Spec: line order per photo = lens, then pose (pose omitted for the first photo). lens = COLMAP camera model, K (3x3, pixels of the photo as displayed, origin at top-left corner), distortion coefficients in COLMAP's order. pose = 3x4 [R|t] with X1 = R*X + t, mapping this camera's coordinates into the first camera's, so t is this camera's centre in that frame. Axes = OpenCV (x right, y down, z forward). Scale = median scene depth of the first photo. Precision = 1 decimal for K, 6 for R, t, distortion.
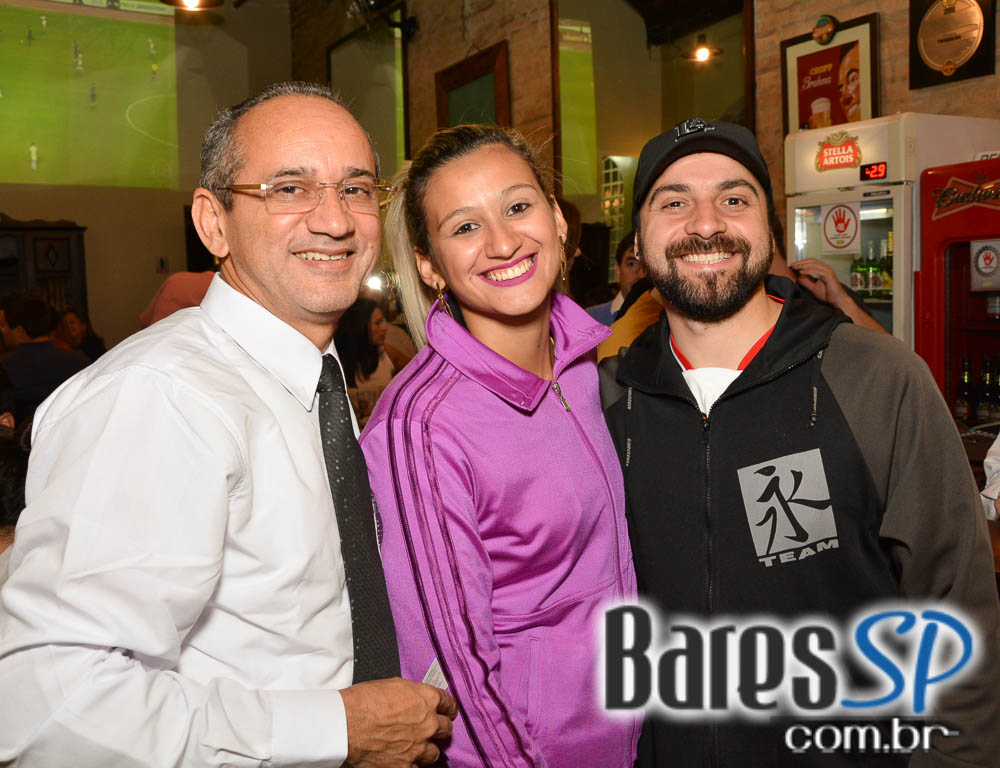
lens RADIAL K [[1111.0, 0, 503.8], [0, 1111.0, 376.9], [0, 0, 1]] dist [-0.022541, 0.000000]
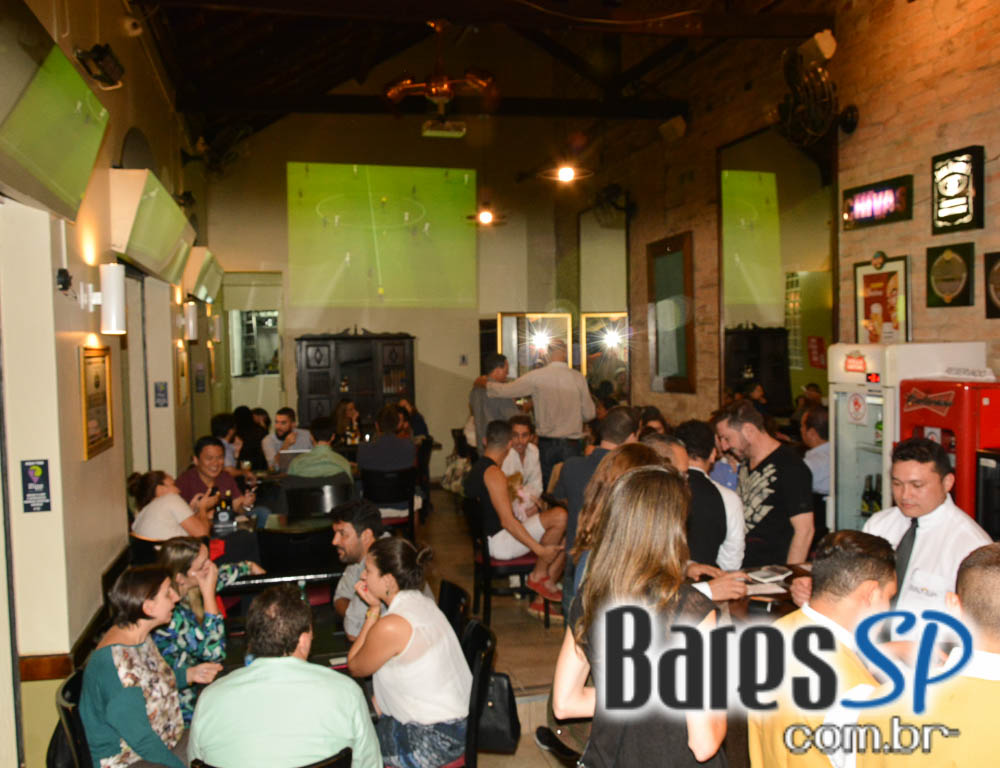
lens RADIAL K [[908.6, 0, 489.7], [0, 908.6, 387.6], [0, 0, 1]] dist [-0.041550, 0.000000]
pose [[0.963074, 0.022098, -0.268327, 0.112838], [-0.028981, 0.999344, -0.021717, -0.097358], [0.267671, 0.028692, 0.963083, -0.346118]]
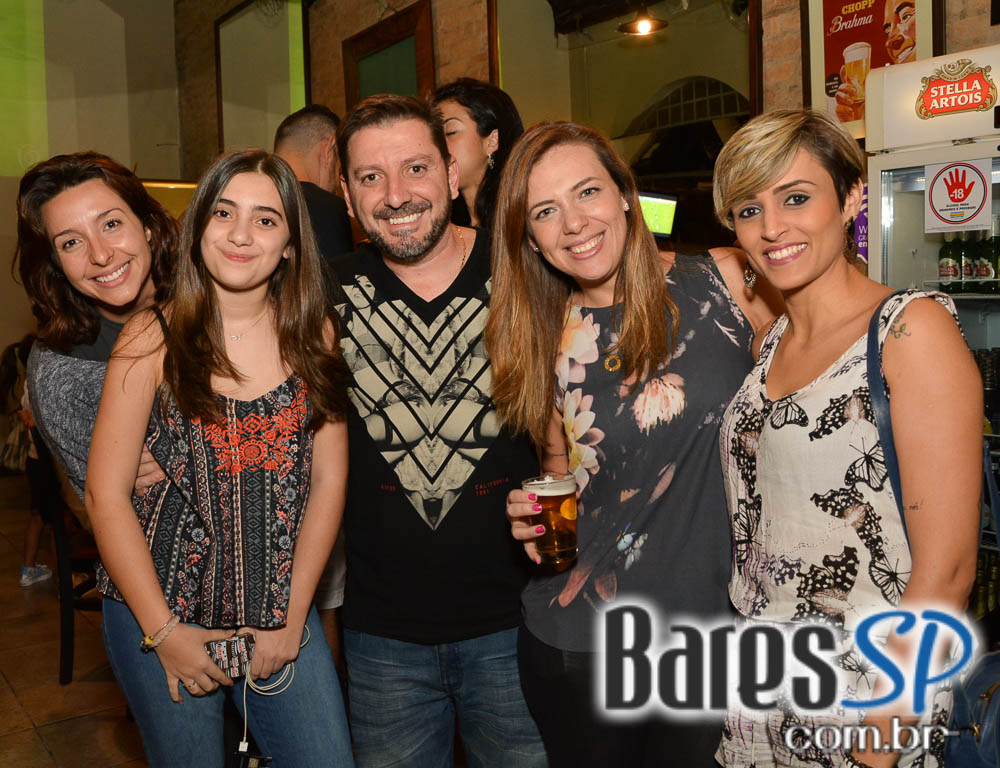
lens RADIAL K [[1057.8, 0, 495.7], [0, 1057.8, 381.4], [0, 0, 1]] dist [-0.034310, 0.000000]
pose [[0.994665, -0.012579, 0.102392, -0.054440], [0.011791, 0.999896, 0.008302, -0.018171], [-0.102486, -0.007050, 0.994709, 0.283792]]
